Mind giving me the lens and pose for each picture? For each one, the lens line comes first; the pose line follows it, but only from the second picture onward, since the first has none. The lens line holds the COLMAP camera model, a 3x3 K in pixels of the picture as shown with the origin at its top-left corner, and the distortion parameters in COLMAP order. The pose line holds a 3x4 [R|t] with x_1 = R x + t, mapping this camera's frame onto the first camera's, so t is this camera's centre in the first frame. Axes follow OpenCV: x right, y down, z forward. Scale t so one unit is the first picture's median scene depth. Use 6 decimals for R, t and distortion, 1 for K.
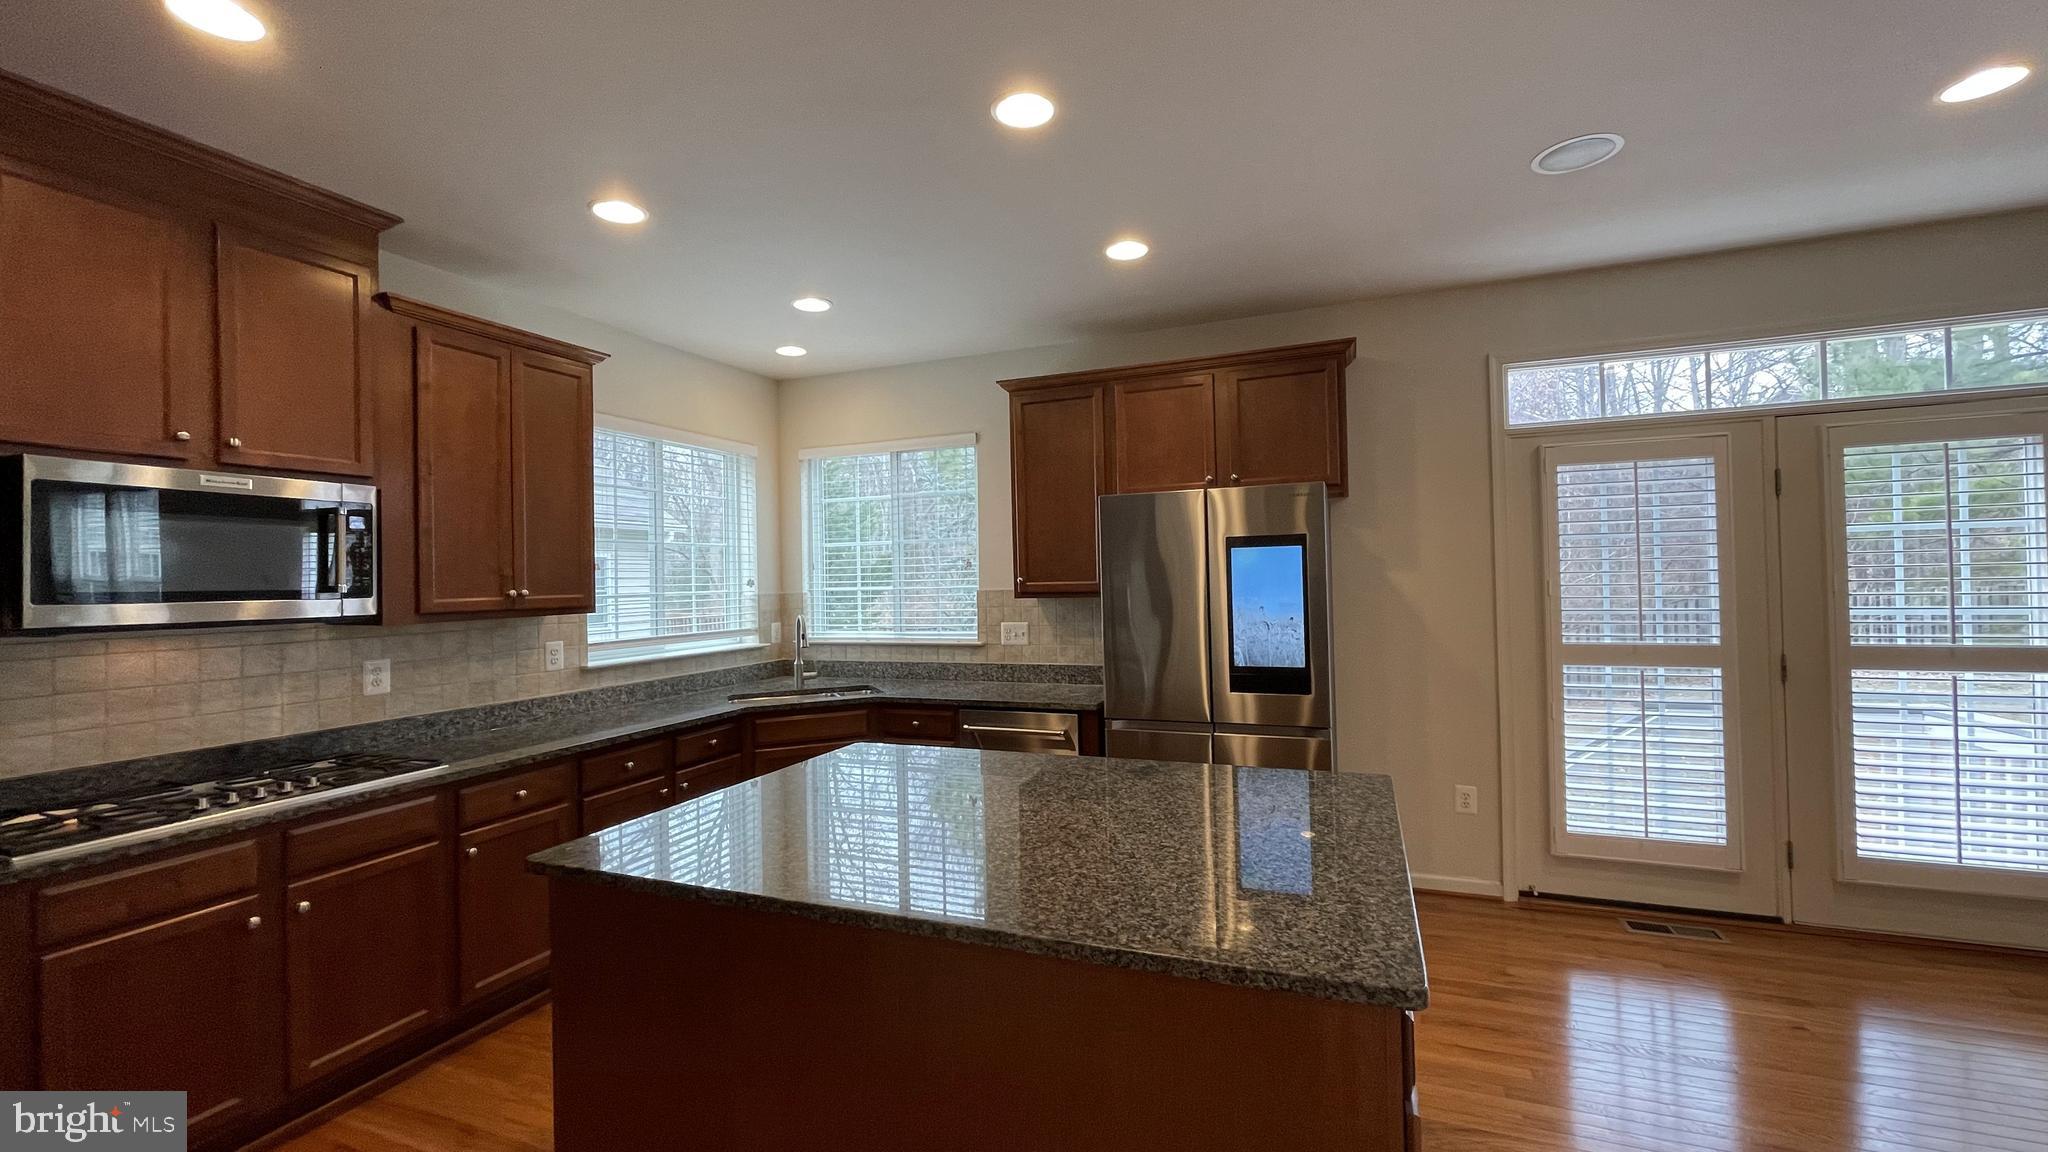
lens RADIAL K [[820.8, 0, 1021.8], [0, 820.8, 571.6], [0, 0, 1]] dist [-0.002105, 0.000220]
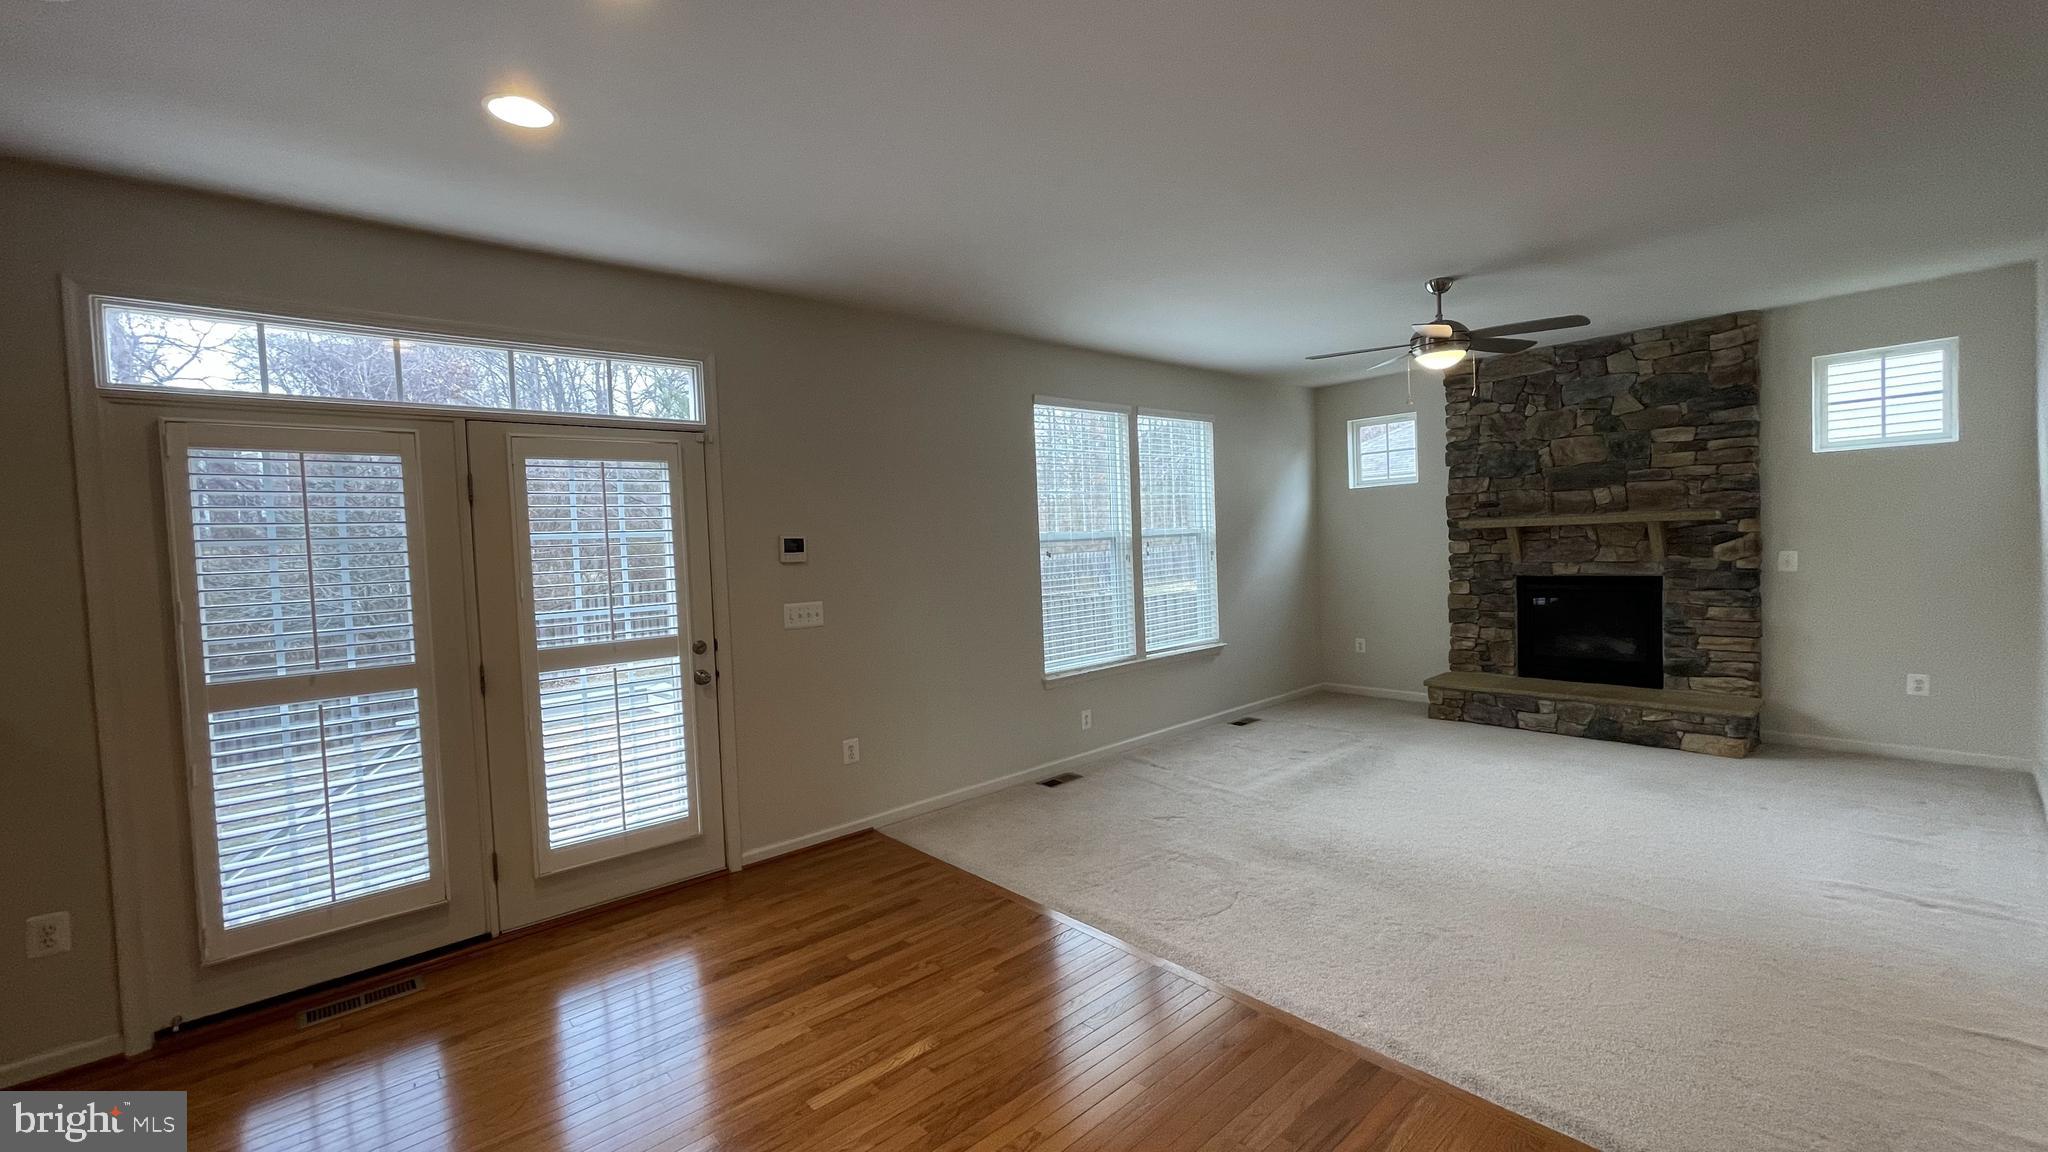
lens RADIAL K [[820.8, 0, 1021.8], [0, 820.8, 571.6], [0, 0, 1]] dist [-0.002105, 0.000220]
pose [[0.437104, -0.030516, 0.898893, 0.355017], [0.024368, 0.999459, 0.022081, -0.017284], [-0.899081, 0.012253, 0.437611, -0.008841]]
